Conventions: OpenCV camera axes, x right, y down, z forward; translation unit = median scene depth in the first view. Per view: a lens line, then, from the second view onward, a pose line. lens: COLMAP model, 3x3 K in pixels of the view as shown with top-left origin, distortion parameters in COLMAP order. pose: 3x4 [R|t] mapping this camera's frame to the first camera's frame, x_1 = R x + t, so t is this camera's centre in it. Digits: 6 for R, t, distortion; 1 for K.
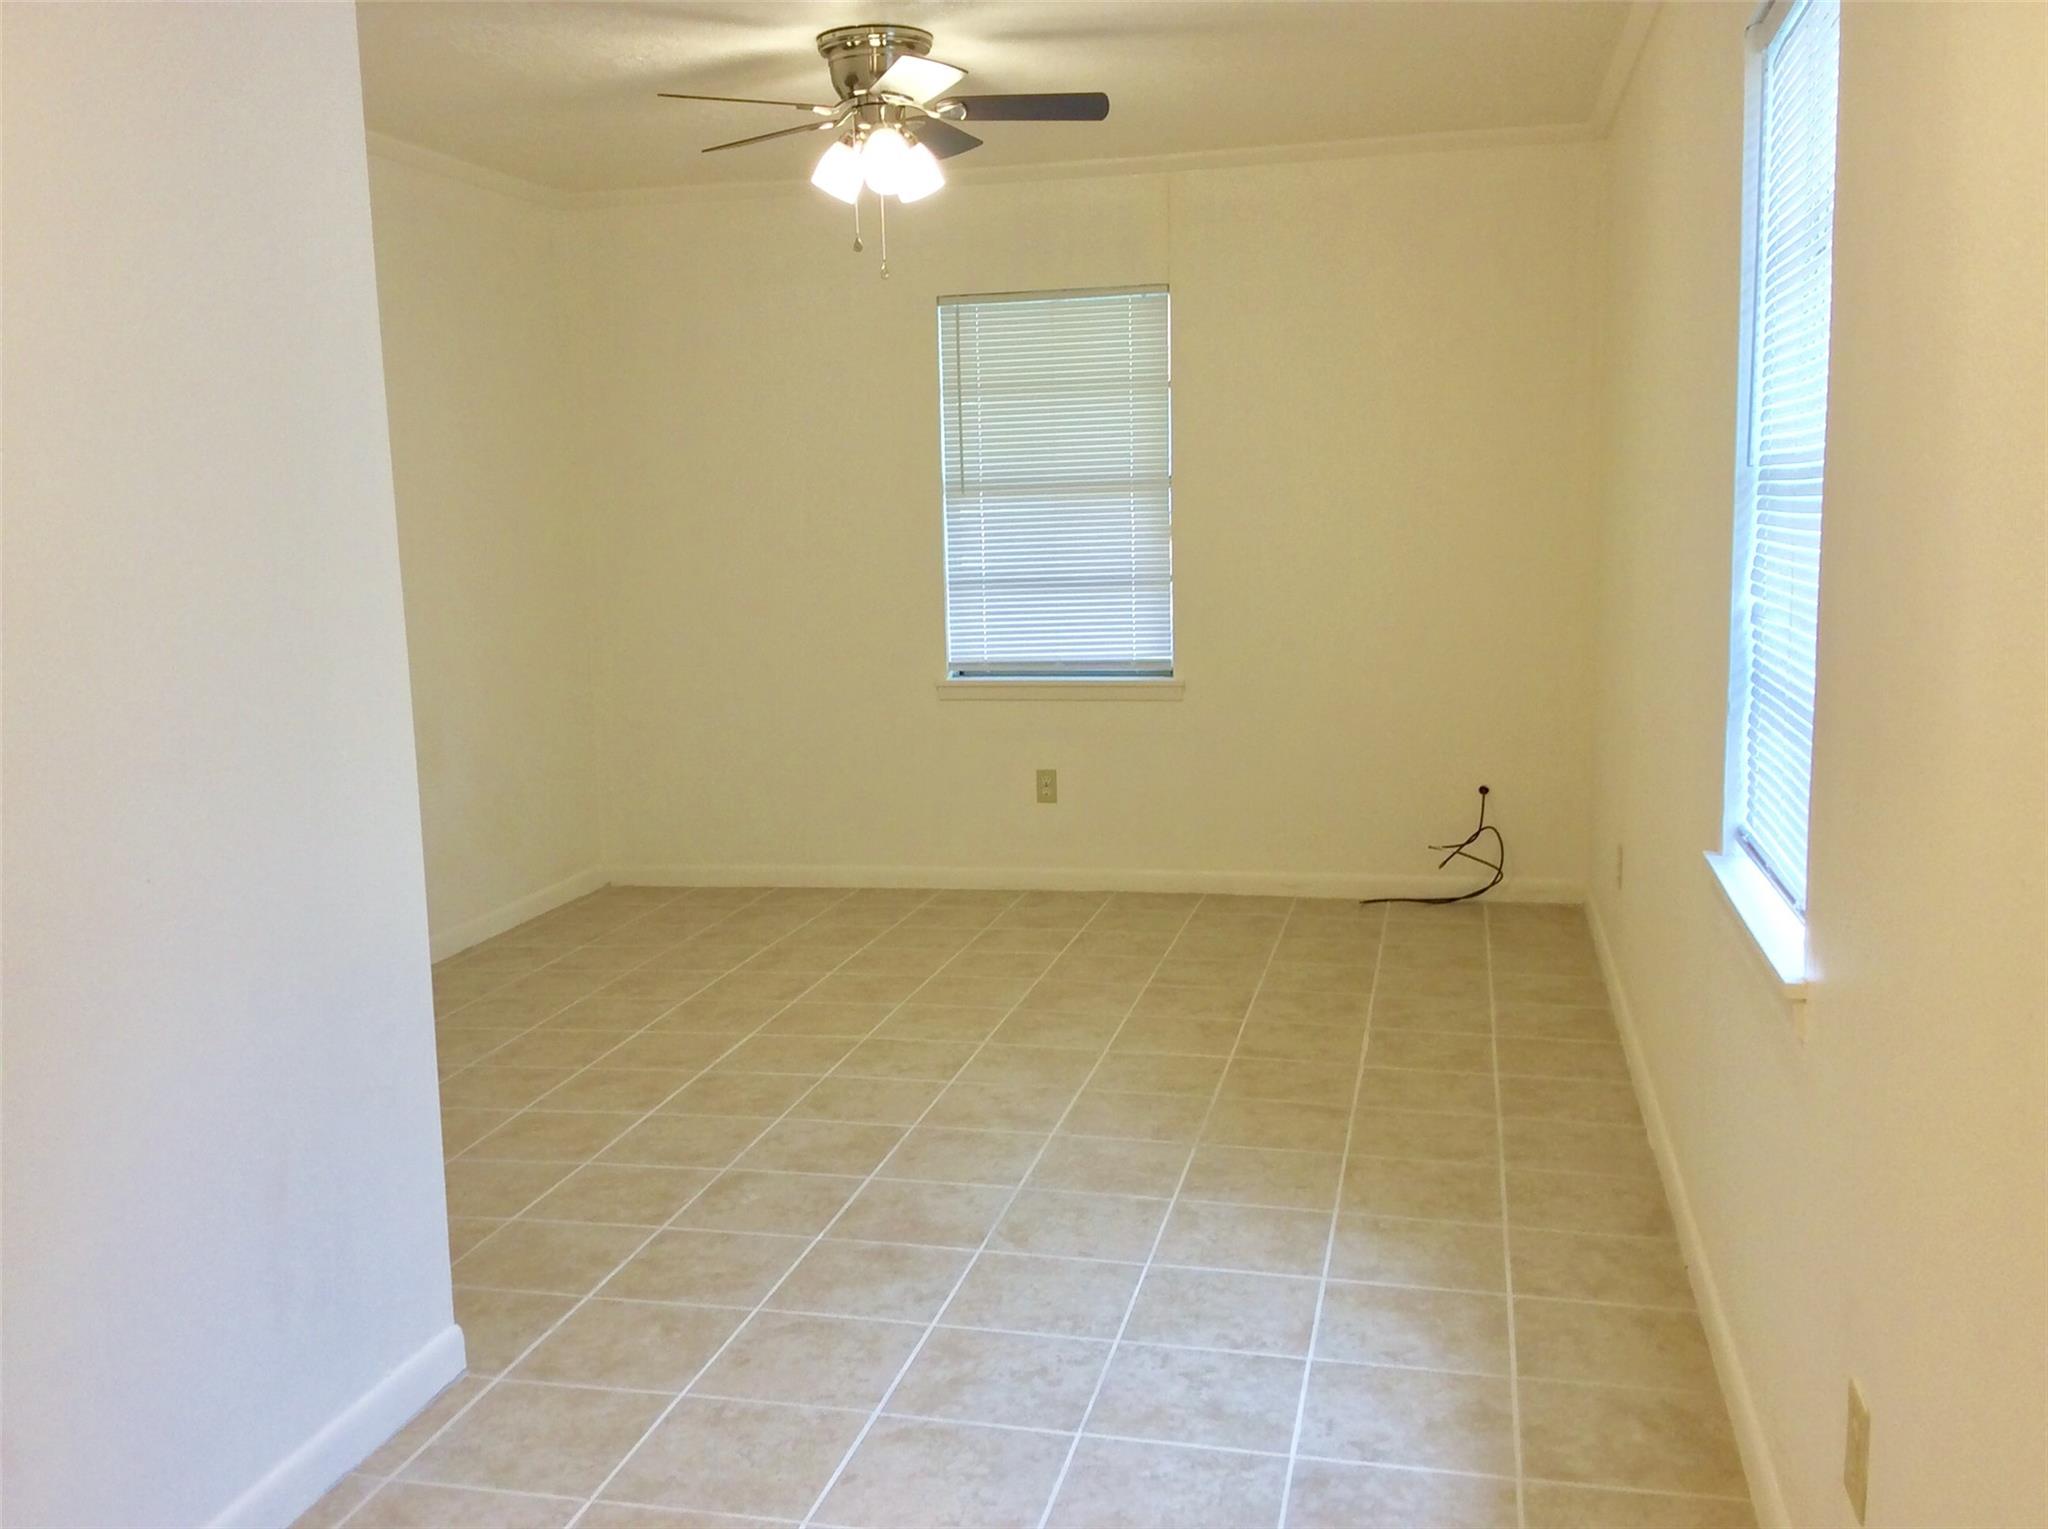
lens RADIAL K [[1836.0, 0, 1035.2], [0, 1836.0, 760.9], [0, 0, 1]] dist [0.151987, -0.350880]
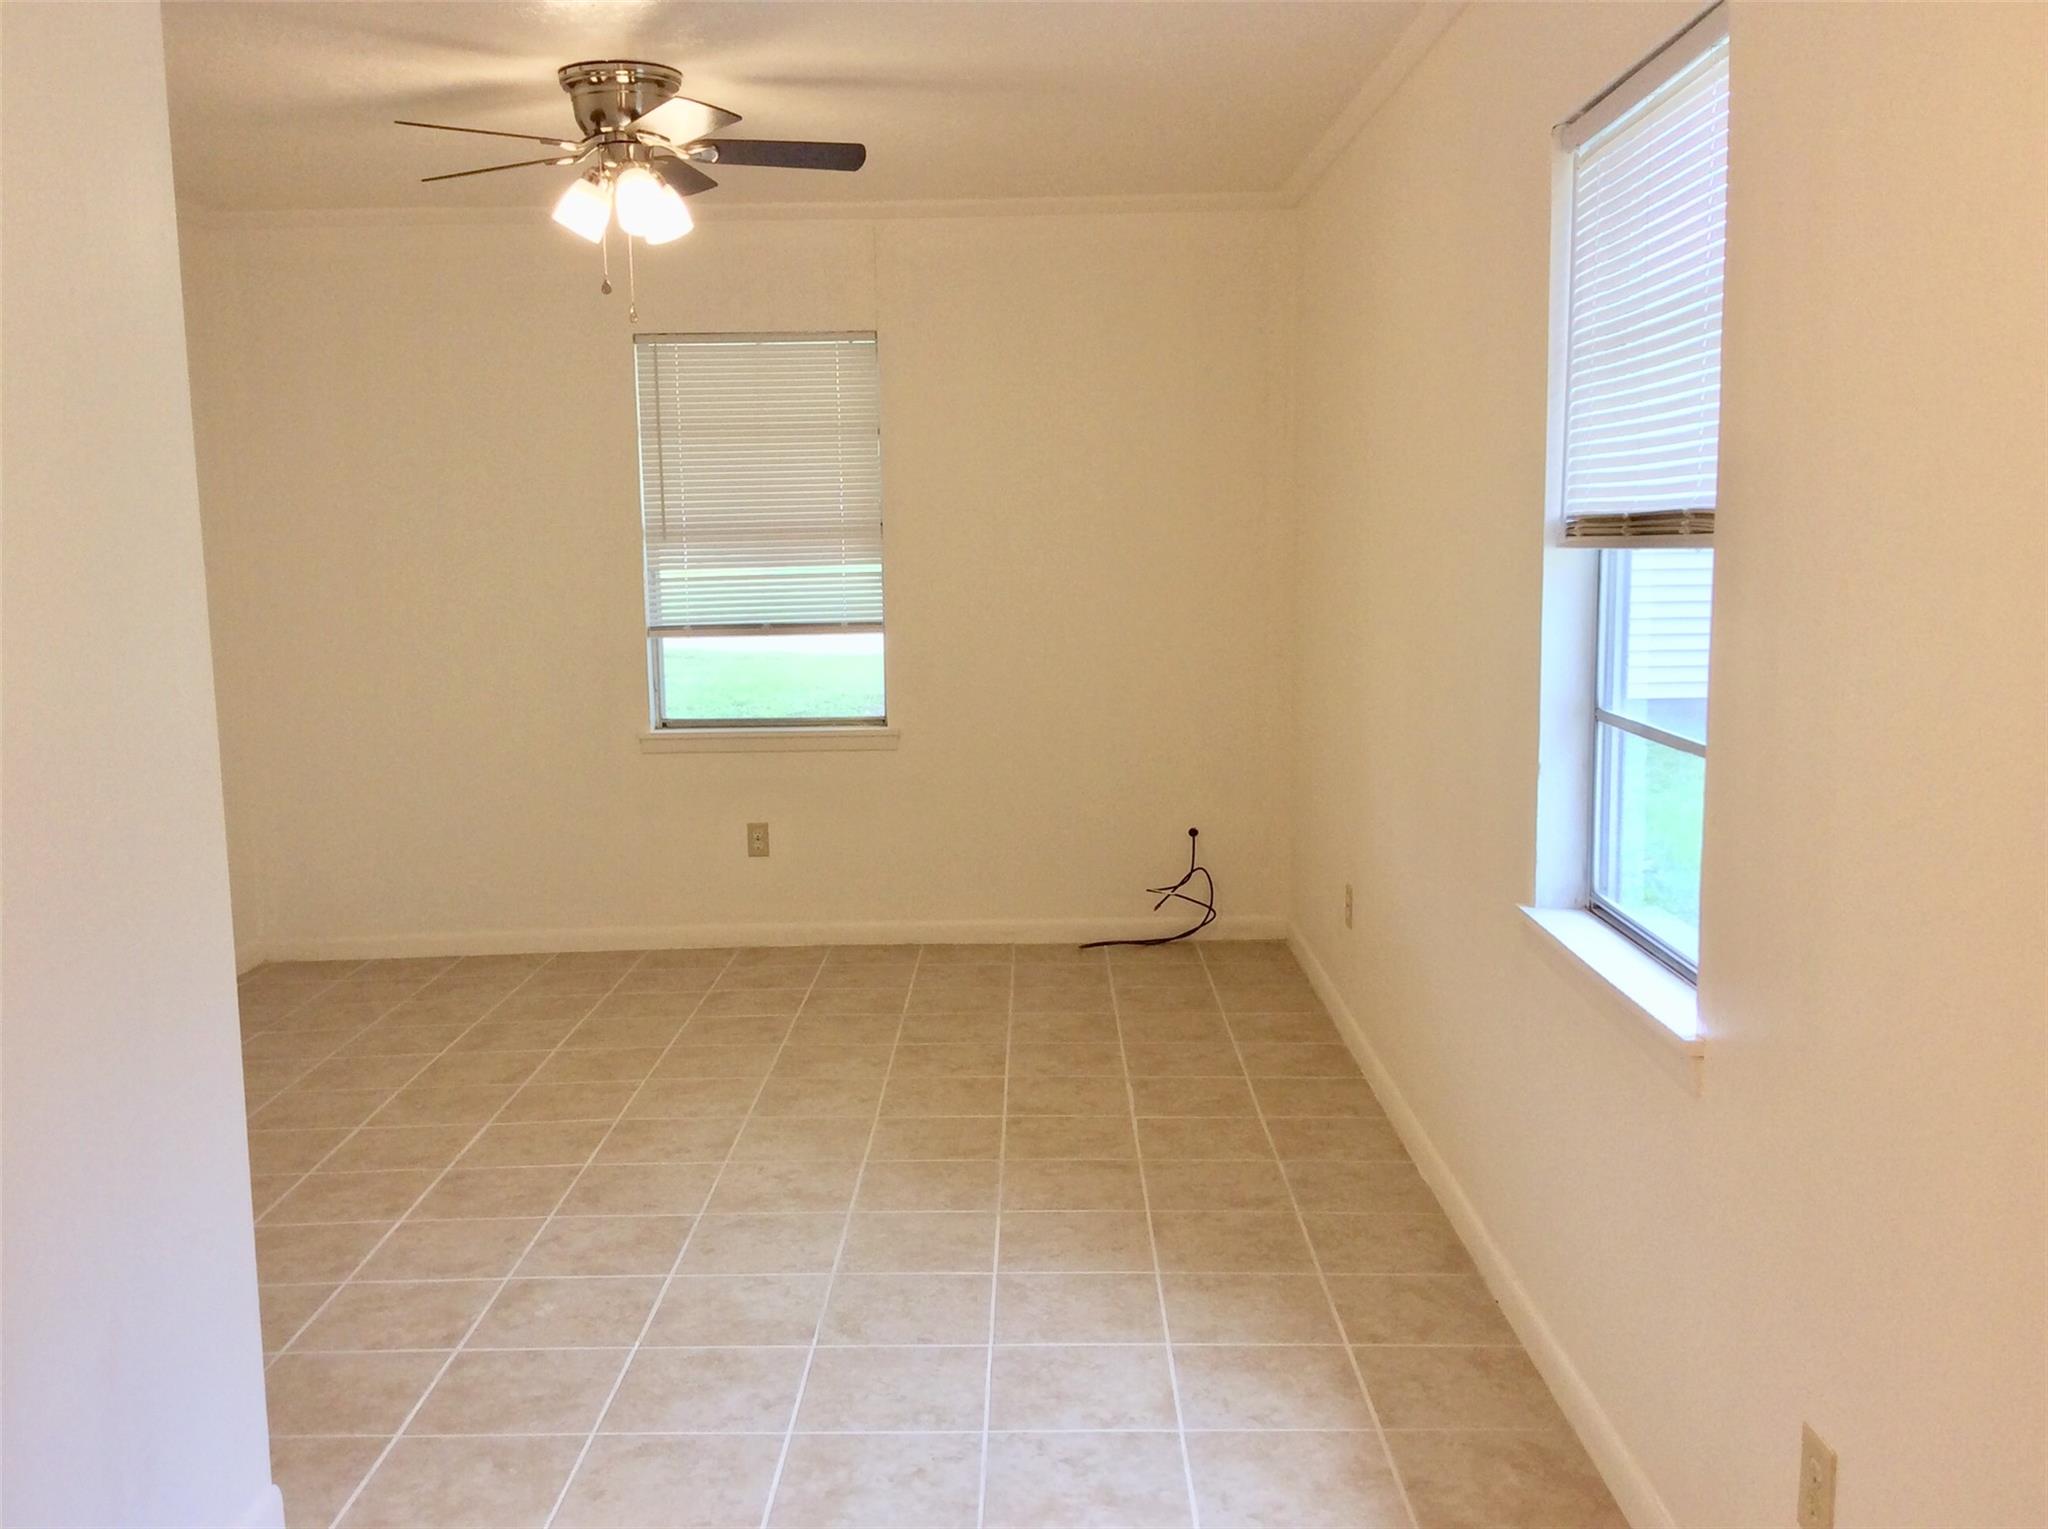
lens RADIAL K [[1836.0, 0, 1035.2], [0, 1836.0, 760.9], [0, 0, 1]] dist [0.151987, -0.350880]
pose [[0.975780, -0.018820, 0.217944, -0.101178], [0.022272, 0.999662, -0.013392, -0.018765], [-0.217619, 0.017921, 0.975869, 0.026521]]
